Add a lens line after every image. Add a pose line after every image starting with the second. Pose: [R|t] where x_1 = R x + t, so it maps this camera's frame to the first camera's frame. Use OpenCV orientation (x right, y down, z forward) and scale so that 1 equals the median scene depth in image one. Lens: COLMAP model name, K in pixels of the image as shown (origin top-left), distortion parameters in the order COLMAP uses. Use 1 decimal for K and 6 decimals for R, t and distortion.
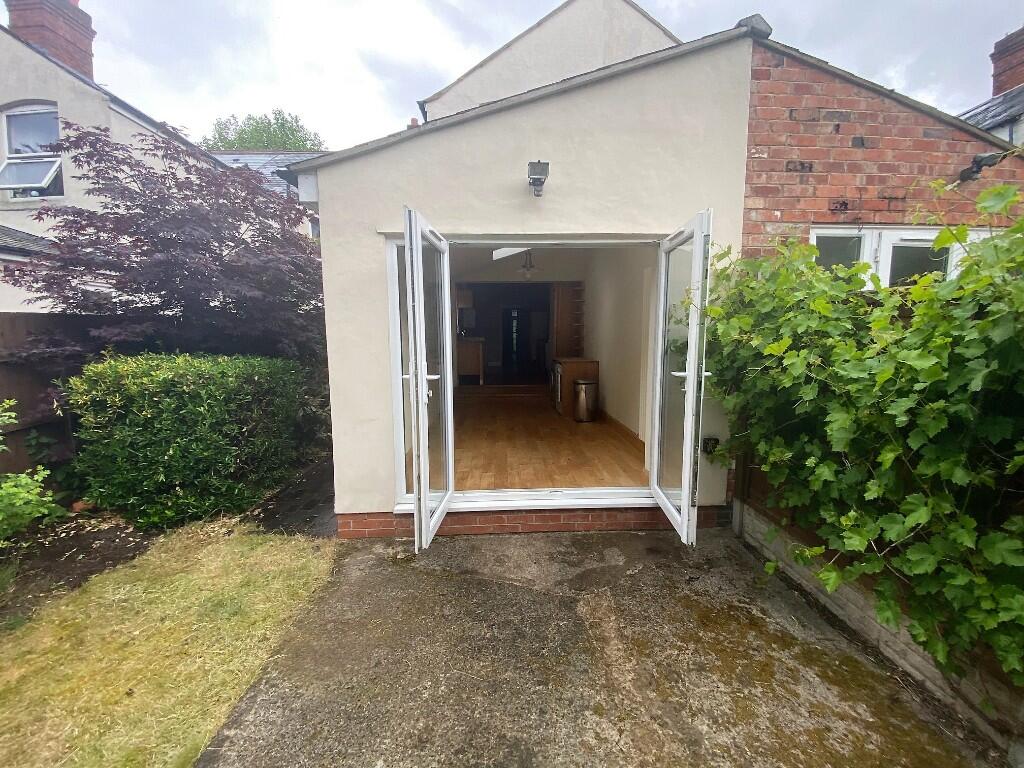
lens RADIAL K [[420.7, 0, 511.5], [0, 420.7, 384.8], [0, 0, 1]] dist [-0.014943, -0.000163]
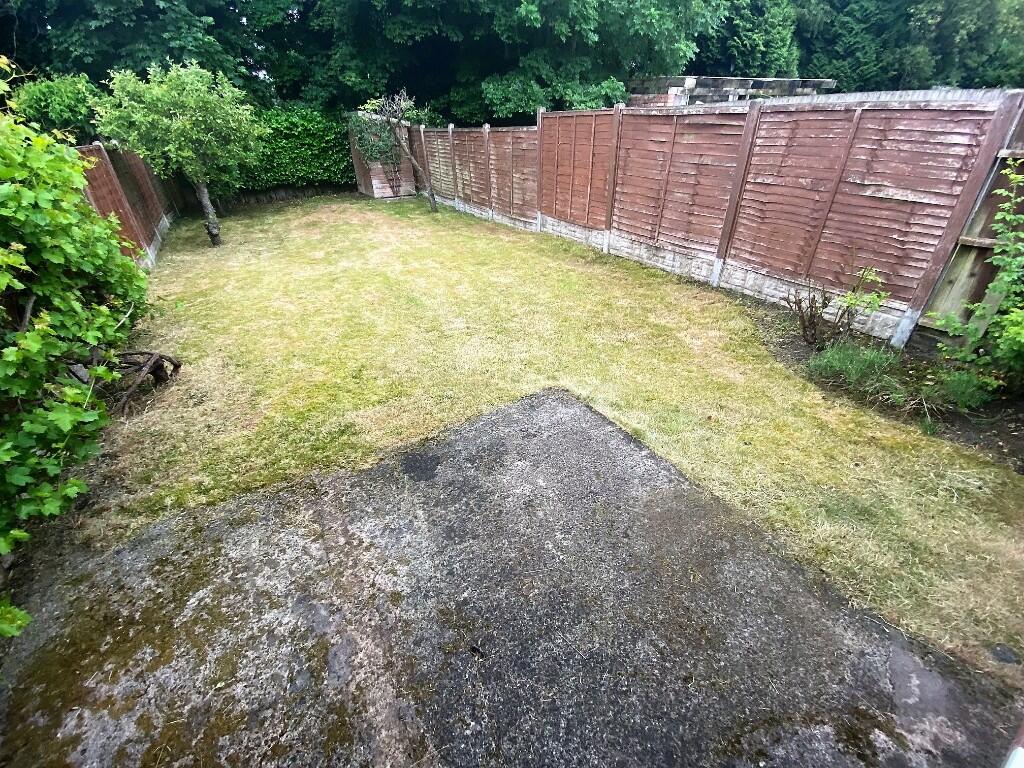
lens RADIAL K [[420.7, 0, 512.4], [0, 420.7, 383.8], [0, 0, 1]] dist [-0.014943, -0.000163]
pose [[-0.872587, 0.274583, -0.403976, 0.235771], [-0.033881, 0.791026, 0.610844, -0.216672], [0.487283, 0.546701, -0.680935, 1.558035]]
